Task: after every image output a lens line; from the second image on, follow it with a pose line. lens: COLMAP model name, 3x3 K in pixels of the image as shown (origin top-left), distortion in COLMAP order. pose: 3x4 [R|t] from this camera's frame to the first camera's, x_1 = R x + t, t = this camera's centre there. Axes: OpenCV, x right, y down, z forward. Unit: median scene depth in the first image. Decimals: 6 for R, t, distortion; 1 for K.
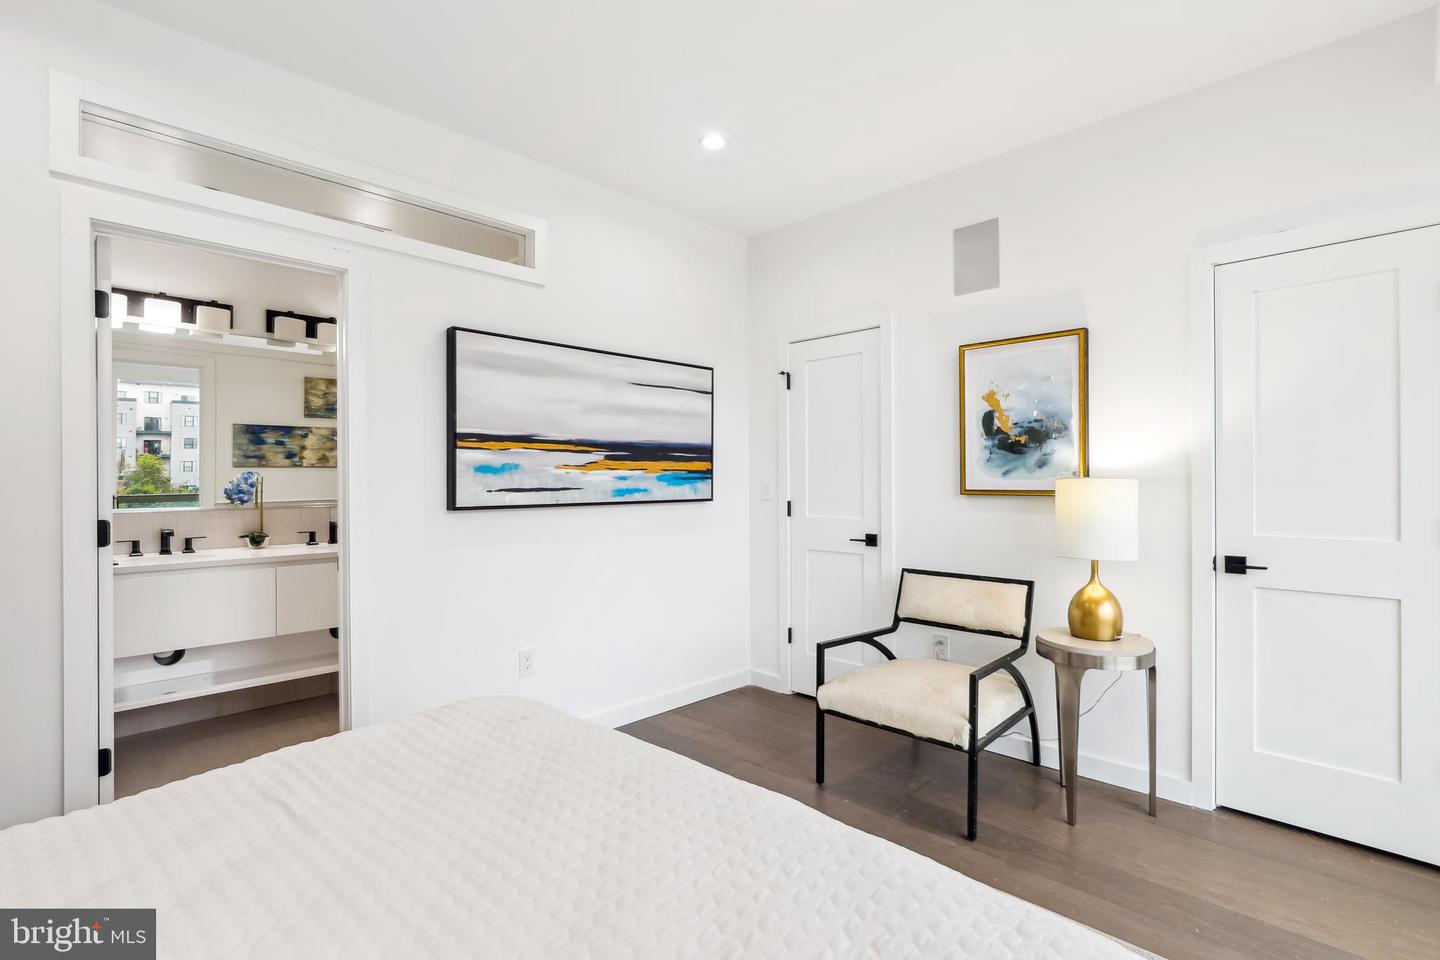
lens RADIAL K [[666.5, 0, 714.7], [0, 666.5, 469.9], [0, 0, 1]] dist [-0.010361, 0.002376]
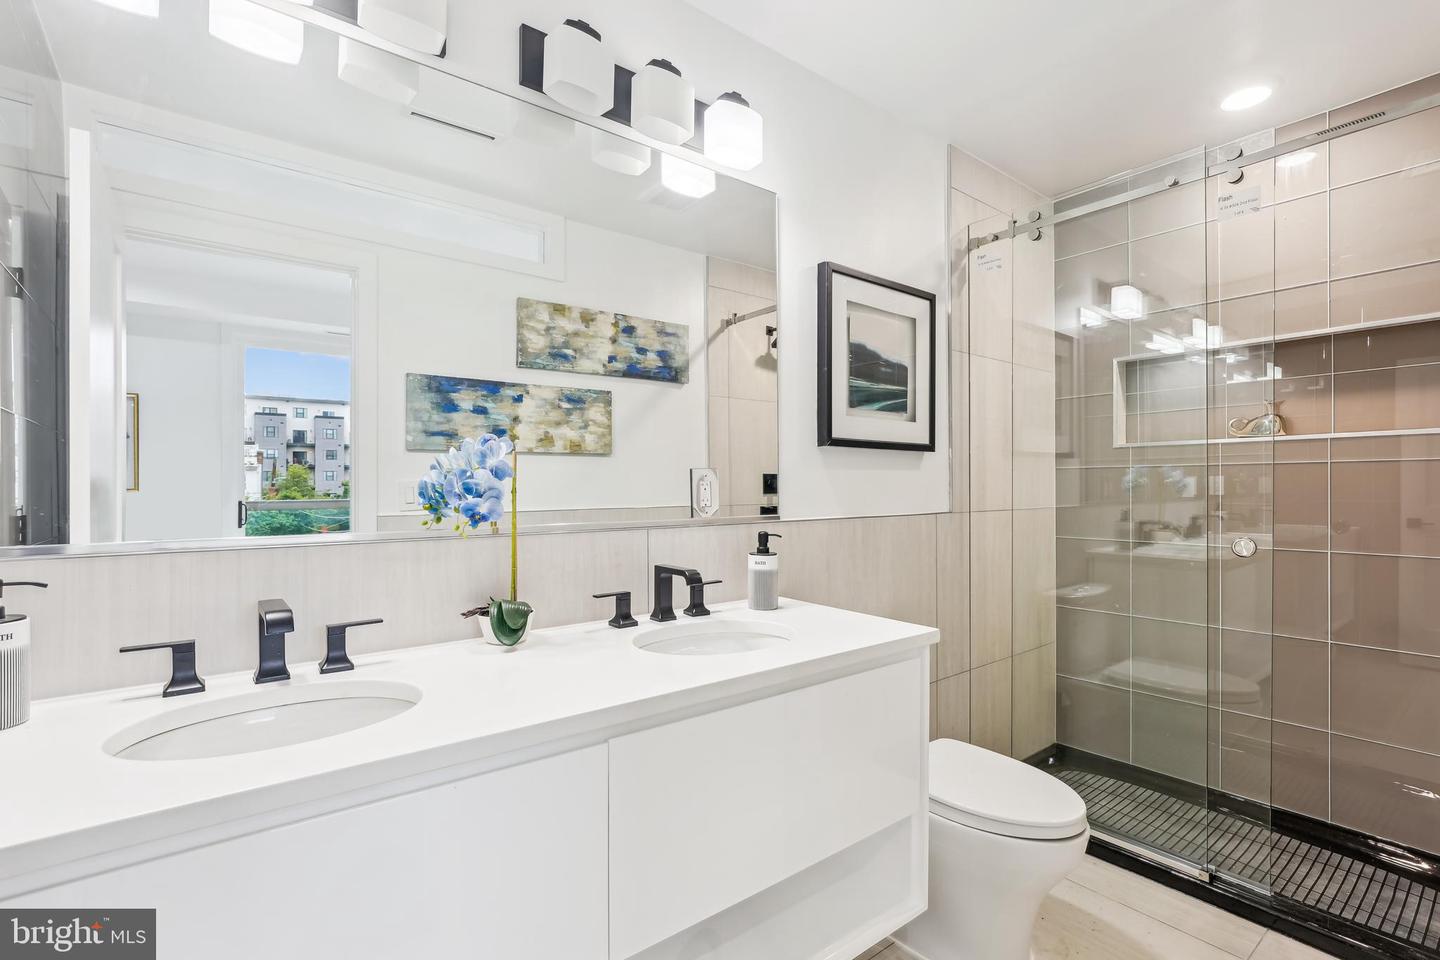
lens RADIAL K [[666.5, 0, 726.7], [0, 666.5, 481.8], [0, 0, 1]] dist [-0.010361, 0.002376]
pose [[0.991262, 0.003320, -0.131867, -0.378636], [-0.002975, 0.999992, 0.002814, 0.019039], [0.131875, -0.002398, 0.991263, 0.472963]]
